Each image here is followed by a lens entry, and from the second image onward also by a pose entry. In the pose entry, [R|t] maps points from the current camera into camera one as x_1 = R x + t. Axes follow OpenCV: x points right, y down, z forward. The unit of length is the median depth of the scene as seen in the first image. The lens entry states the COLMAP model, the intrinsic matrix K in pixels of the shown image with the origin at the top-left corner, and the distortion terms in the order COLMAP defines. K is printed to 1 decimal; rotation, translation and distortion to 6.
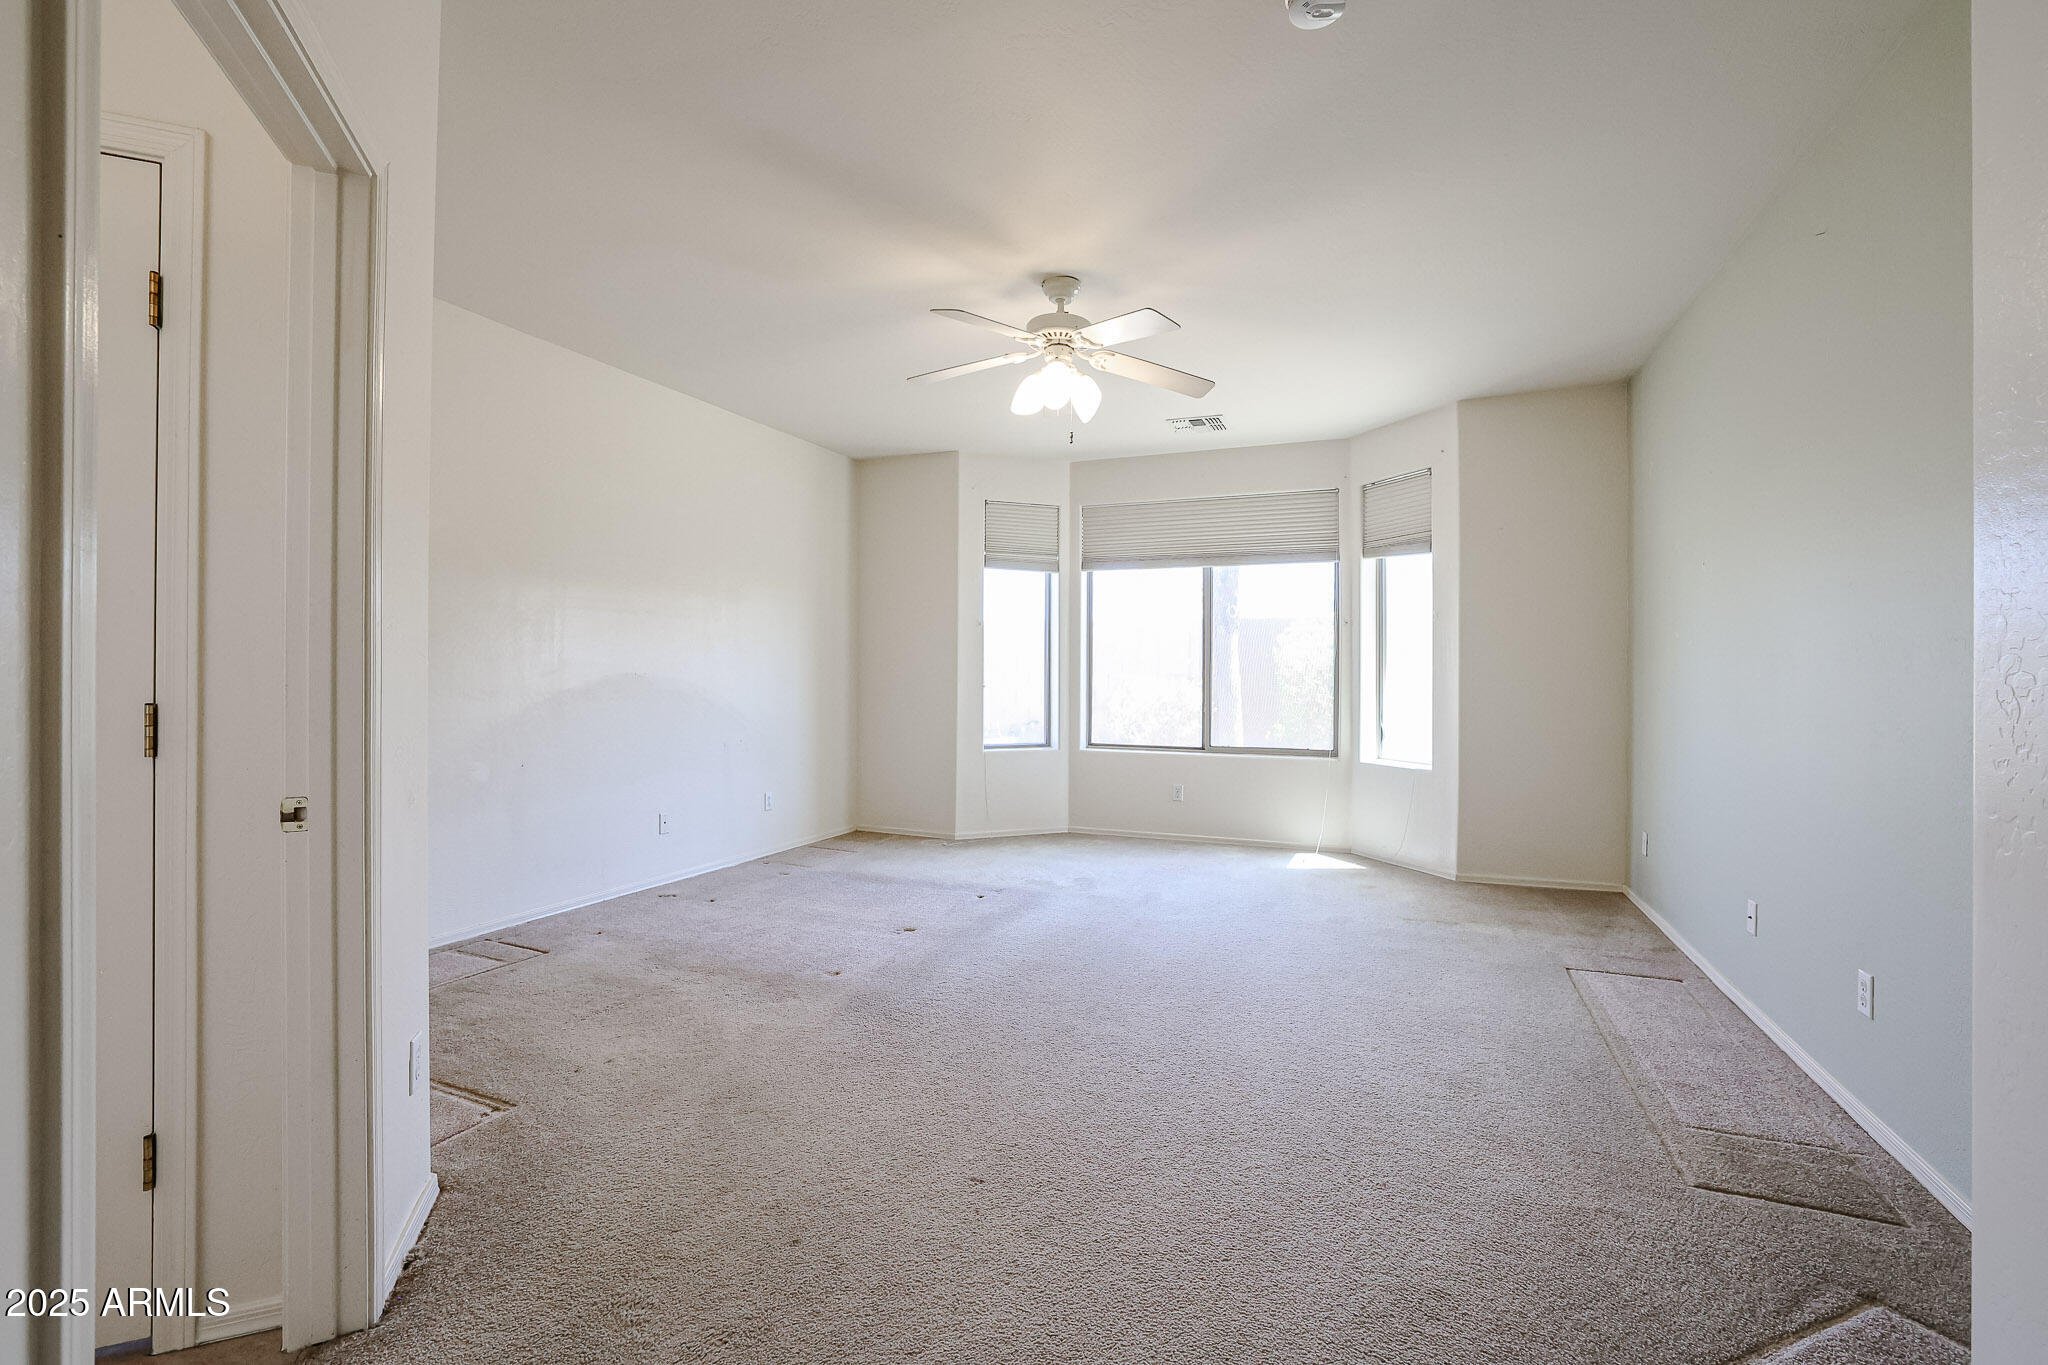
lens RADIAL K [[916.5, 0, 979.0], [0, 916.5, 672.6], [0, 0, 1]] dist [-0.030015, 0.010042]
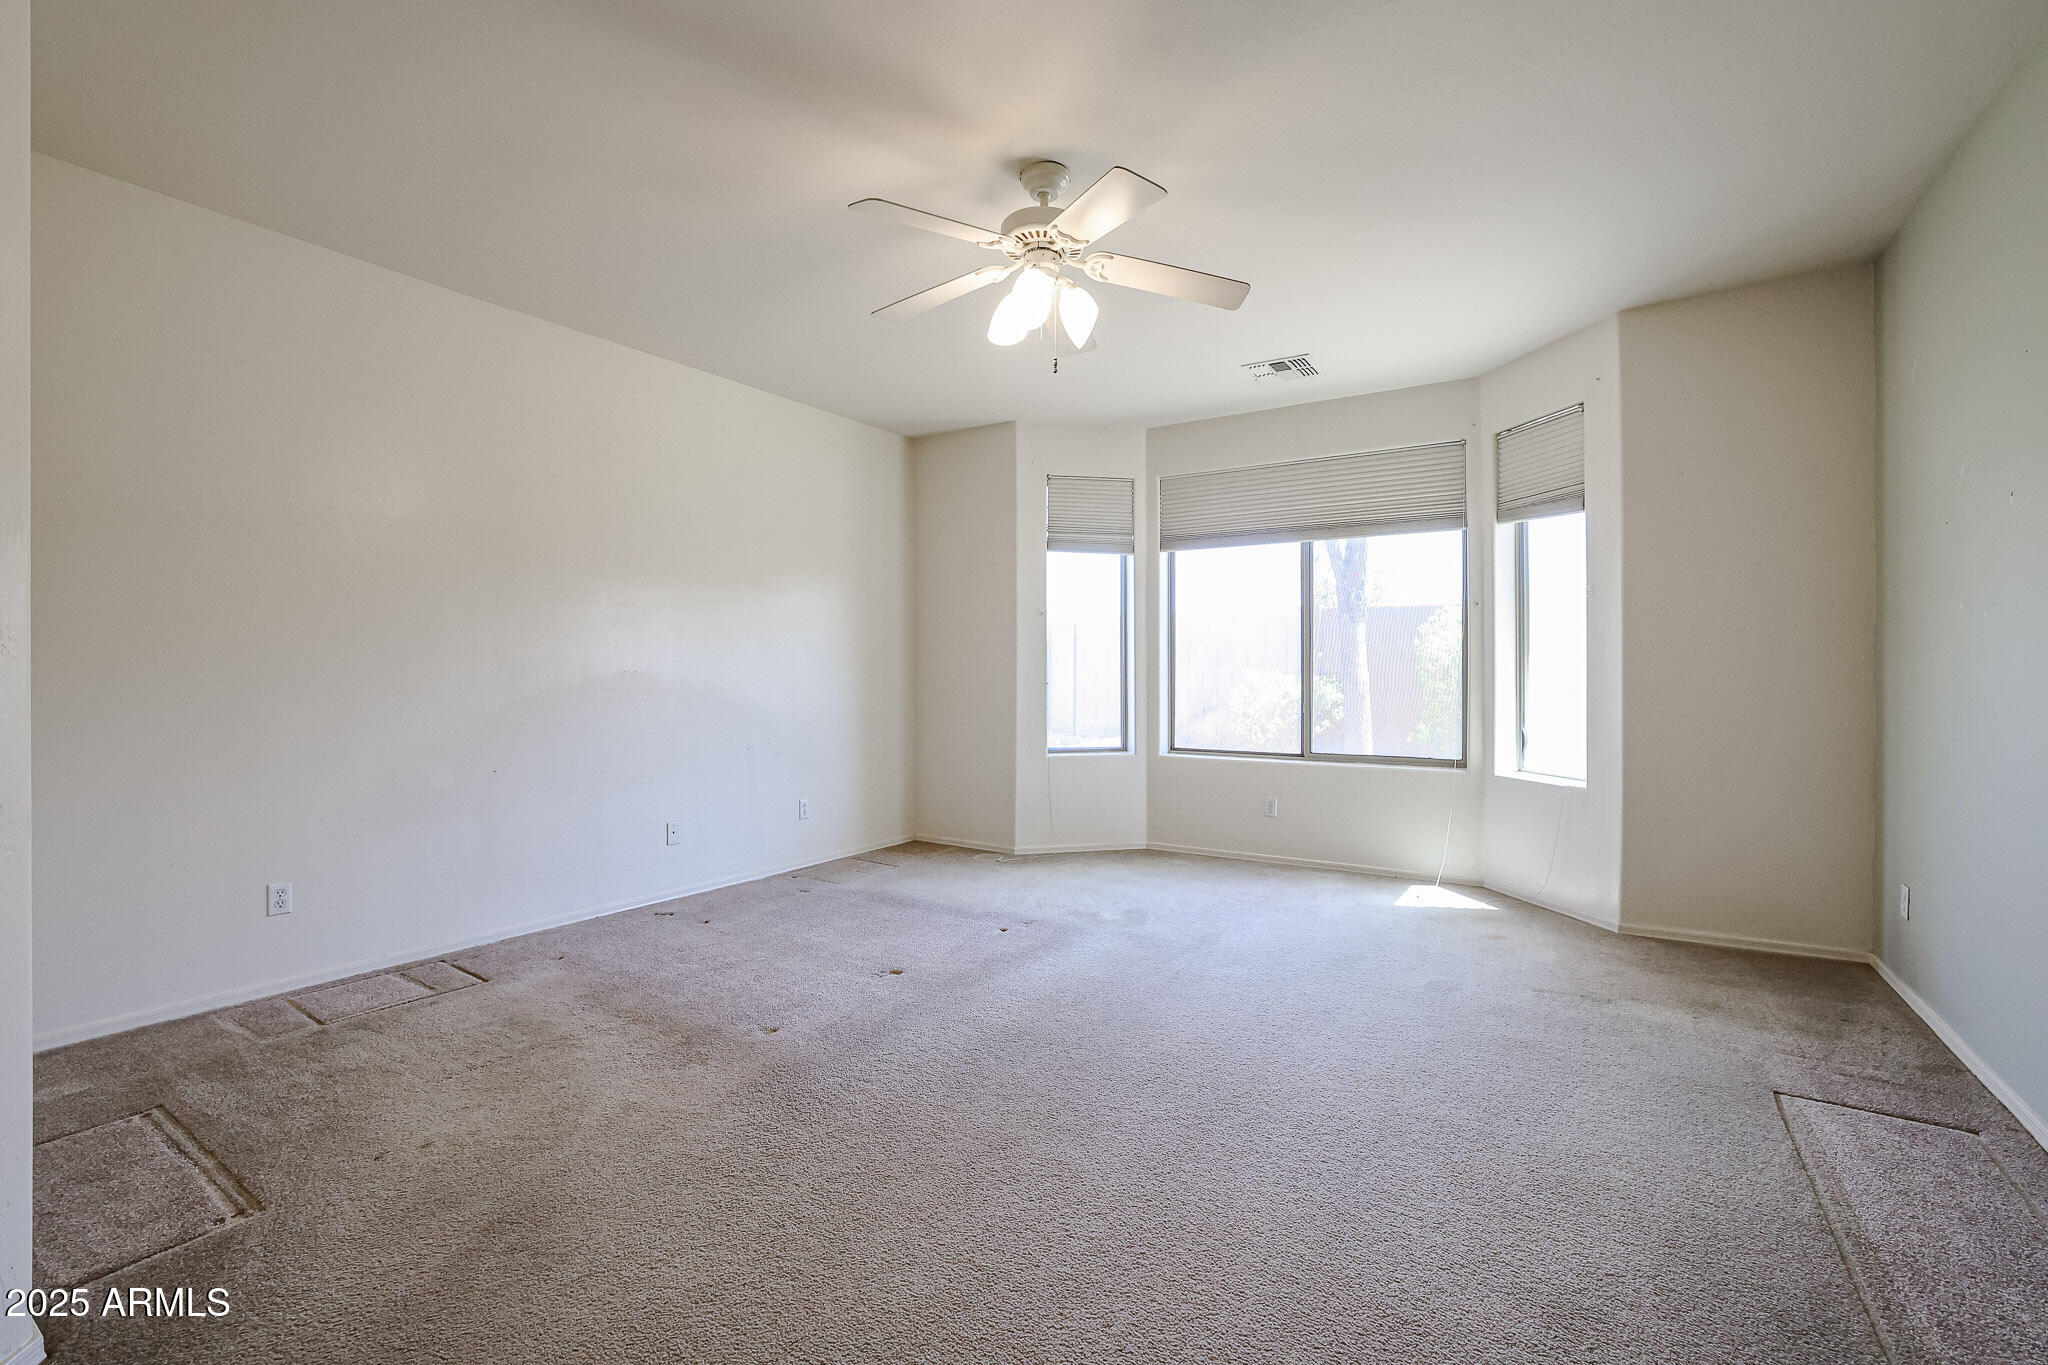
lens RADIAL K [[916.5, 0, 959.1], [0, 916.5, 670.2], [0, 0, 1]] dist [-0.030015, 0.010042]
pose [[0.985078, -0.006311, -0.171992, 0.107317], [0.006292, 0.999980, -0.000653, 0.003152], [0.171993, -0.000439, 0.985098, 0.150304]]
